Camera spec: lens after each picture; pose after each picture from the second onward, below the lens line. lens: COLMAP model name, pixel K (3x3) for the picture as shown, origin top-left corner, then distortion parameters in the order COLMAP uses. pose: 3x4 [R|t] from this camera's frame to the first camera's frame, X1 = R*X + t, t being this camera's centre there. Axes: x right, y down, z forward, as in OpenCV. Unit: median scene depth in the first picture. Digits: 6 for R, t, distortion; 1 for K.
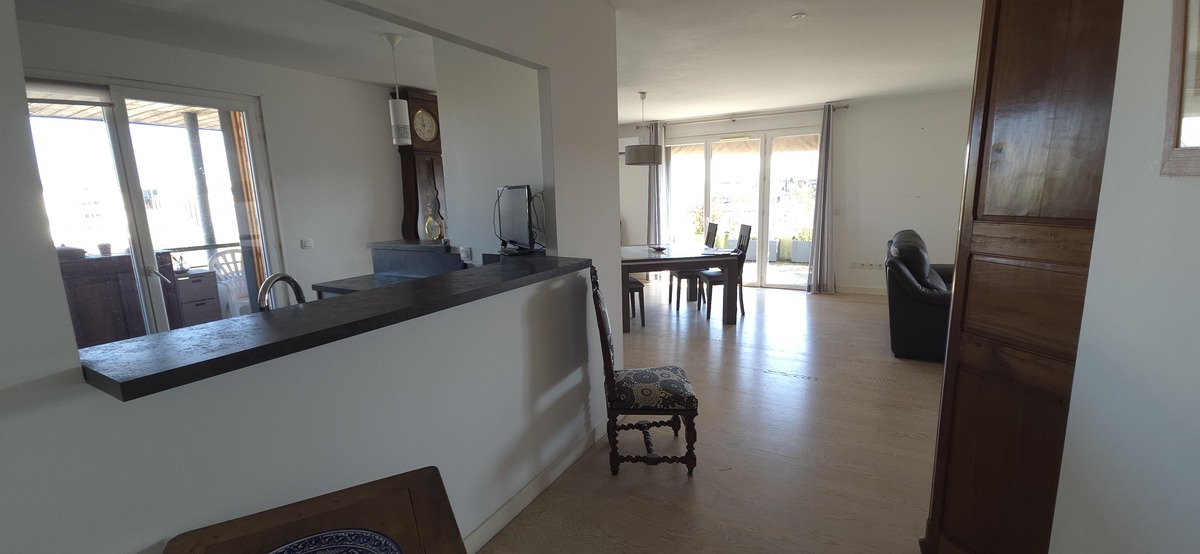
lens RADIAL K [[478.2, 0, 600.5], [0, 478.2, 276.8], [0, 0, 1]] dist [0.000265, -0.000470]
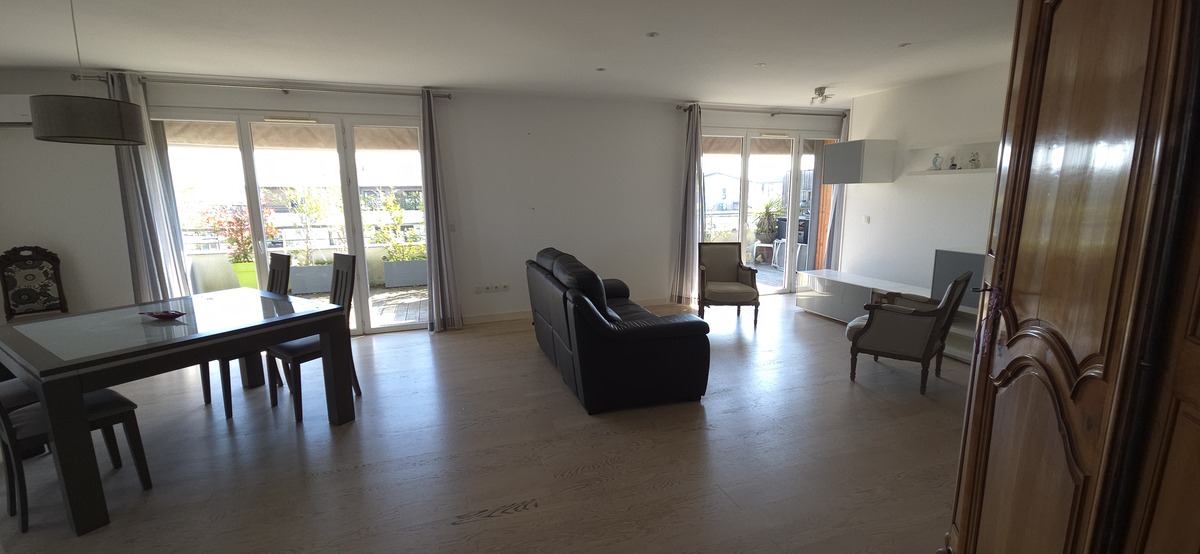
lens RADIAL K [[478.2, 0, 602.4], [0, 478.2, 275.9], [0, 0, 1]] dist [0.000265, -0.000470]
pose [[0.643157, -0.109322, 0.757890, 0.036554], [0.123265, 0.991629, 0.038433, -0.054297], [-0.755747, 0.068703, 0.651249, 0.288891]]
